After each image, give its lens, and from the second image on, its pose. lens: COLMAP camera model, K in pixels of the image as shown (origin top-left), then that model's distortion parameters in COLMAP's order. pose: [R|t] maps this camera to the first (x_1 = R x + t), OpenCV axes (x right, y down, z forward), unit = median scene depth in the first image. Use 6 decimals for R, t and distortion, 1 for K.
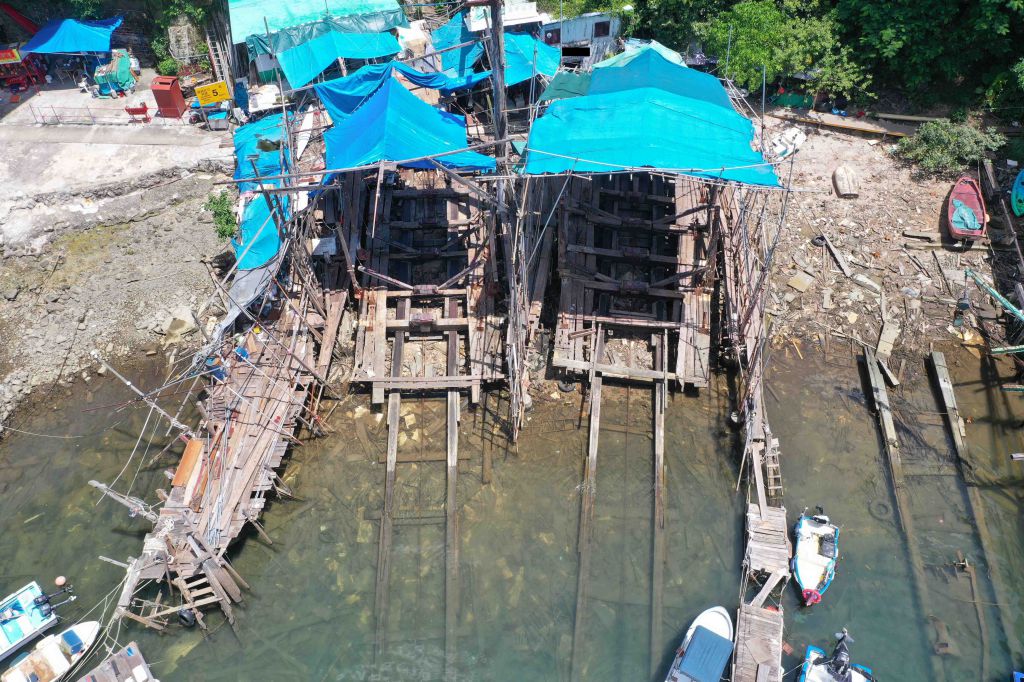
lens RADIAL K [[807.8, 0, 513.3], [0, 807.8, 345.2], [0, 0, 1]] dist [0.012251, 0.001283]
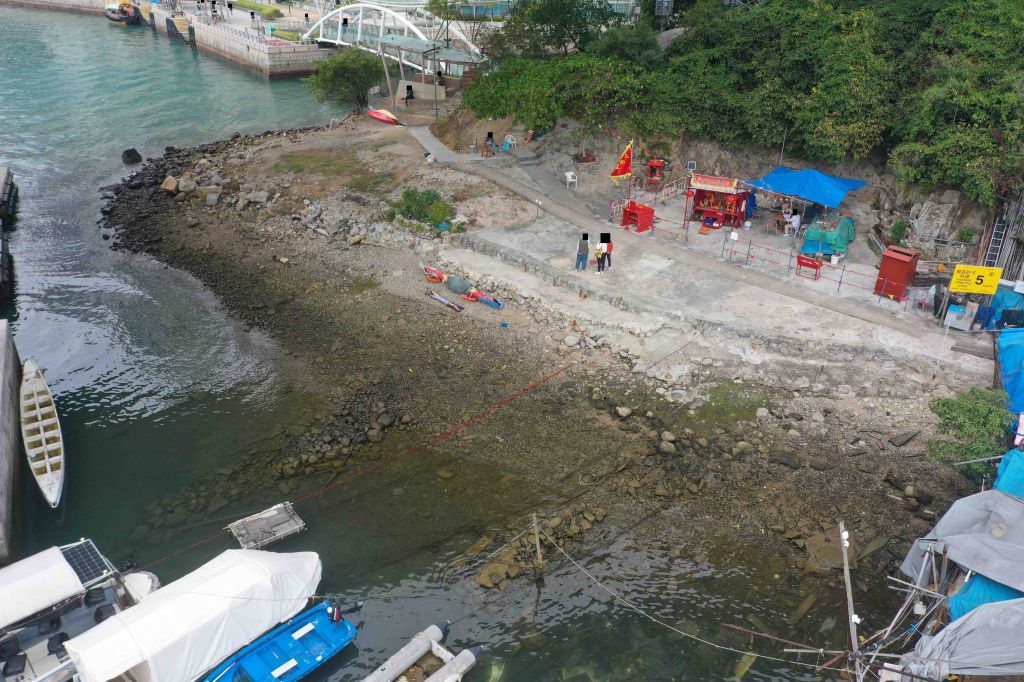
lens RADIAL K [[807.8, 0, 512.3], [0, 807.8, 343.6], [0, 0, 1]] dist [0.012251, 0.001283]
pose [[0.759809, 0.322297, -0.564637, -0.273746], [-0.495115, 0.849715, -0.181236, 0.066417], [0.421369, 0.417265, 0.805195, 0.299921]]
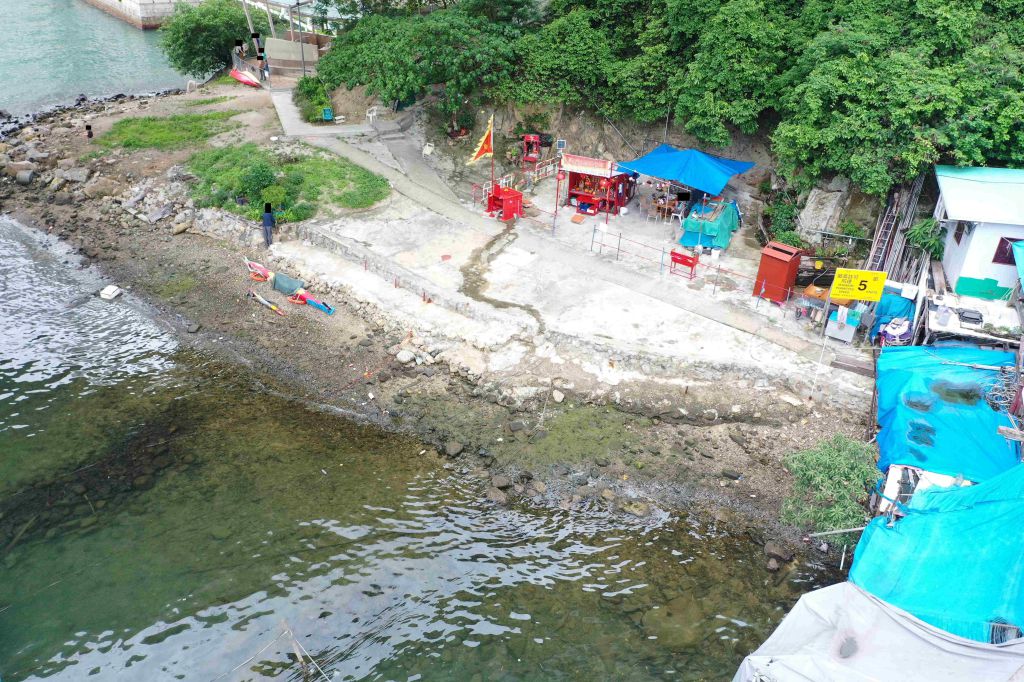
lens RADIAL K [[807.8, 0, 510.8], [0, 807.8, 338.7], [0, 0, 1]] dist [0.012251, 0.001283]
pose [[0.800820, 0.336785, -0.495241, -0.276805], [-0.472336, 0.863561, -0.176525, -0.043866], [0.368219, 0.375285, 0.850632, 0.412555]]
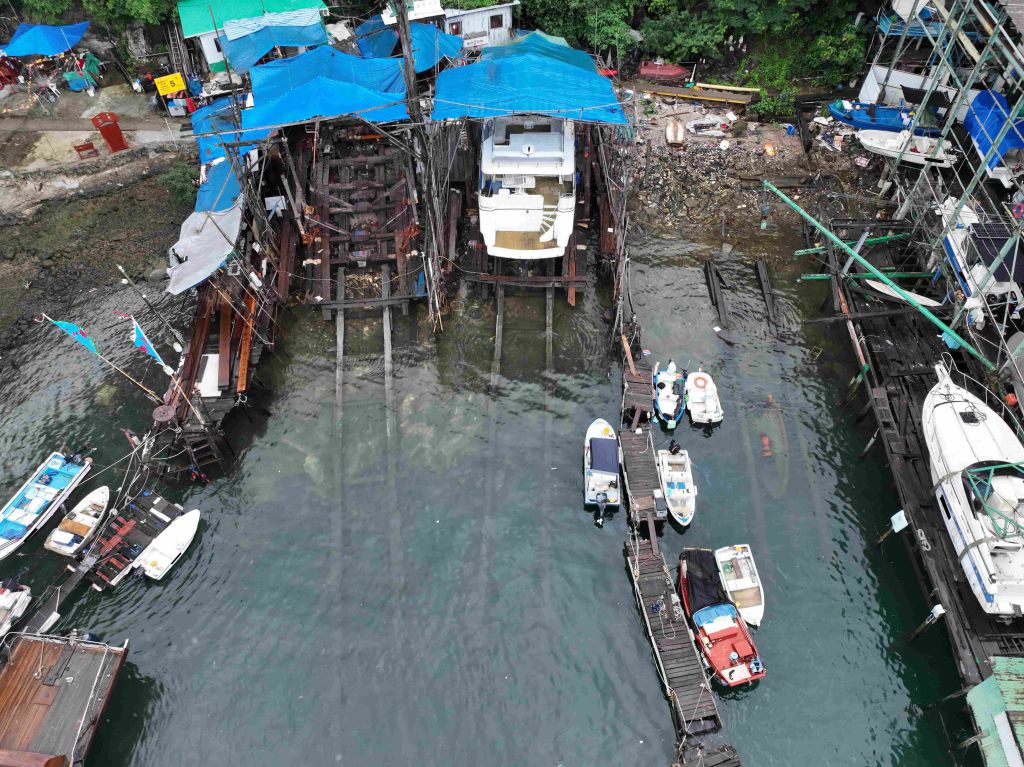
lens RADIAL K [[716.4, 0, 510.6], [0, 716.4, 385.7], [0, 0, 1]] dist [-0.000921, 0.017710]
pose [[0.995290, -0.060760, 0.075542, 0.019438], [0.056970, 0.997055, 0.051348, 0.108180], [-0.078439, -0.046803, 0.995820, -0.110616]]
